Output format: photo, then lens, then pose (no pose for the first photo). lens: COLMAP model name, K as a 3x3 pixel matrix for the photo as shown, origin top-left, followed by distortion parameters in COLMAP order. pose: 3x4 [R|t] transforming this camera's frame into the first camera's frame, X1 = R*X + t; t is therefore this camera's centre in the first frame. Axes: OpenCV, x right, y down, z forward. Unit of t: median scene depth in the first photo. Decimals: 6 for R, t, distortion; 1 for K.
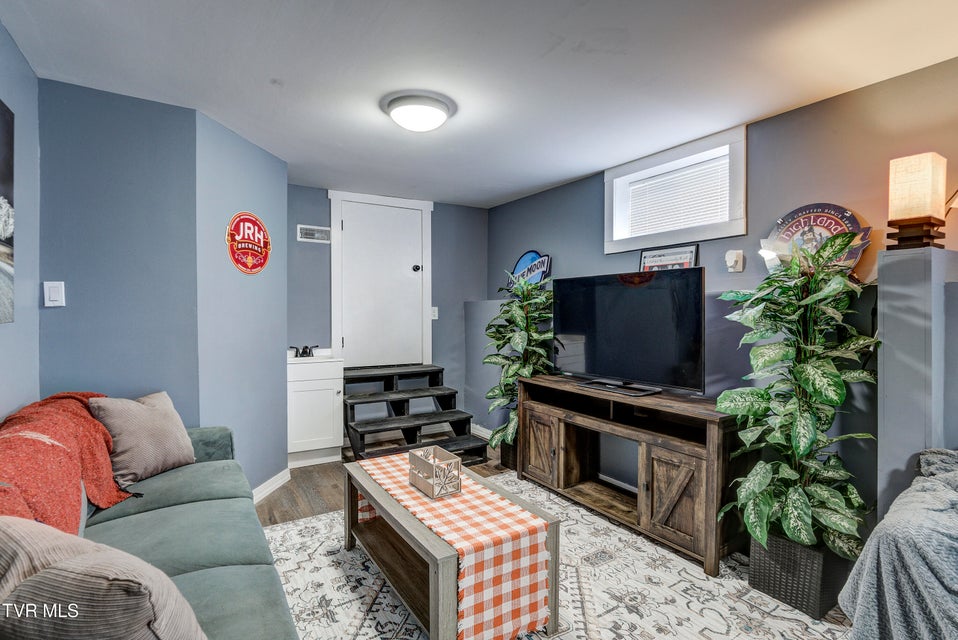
lens RADIAL K [[481.8, 0, 480.5], [0, 481.8, 318.0], [0, 0, 1]] dist [-0.017211, 0.003098]
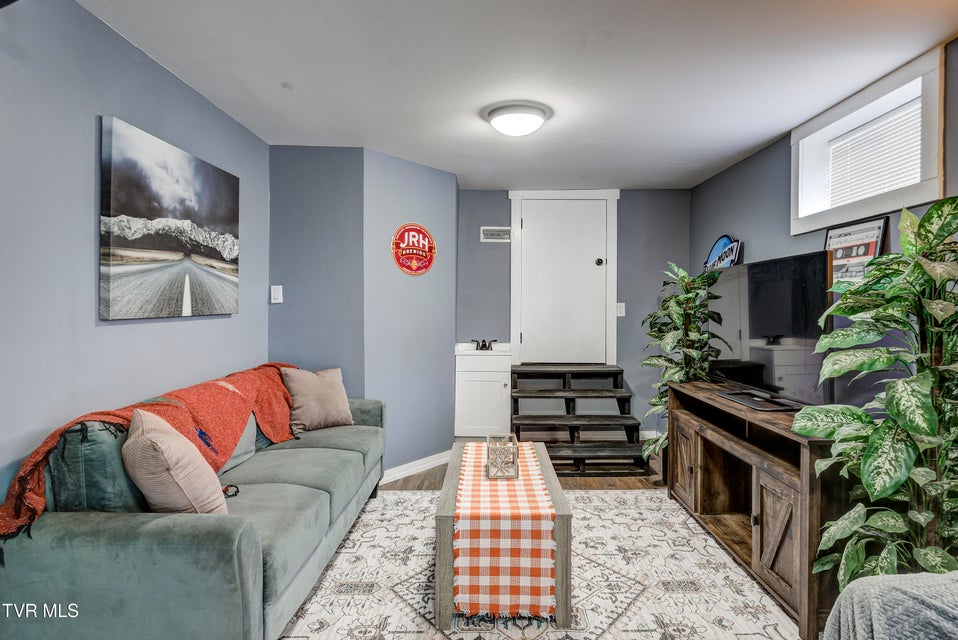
lens RADIAL K [[533.7, 0, 461.3], [0, 533.7, 308.8], [0, 0, 1]] dist [-0.000704, 0.001429]
pose [[0.844205, 0.002645, -0.536013, 0.375610], [-0.009686, 0.999900, -0.010322, 0.003043], [0.535932, 0.013906, 0.844147, -0.046437]]
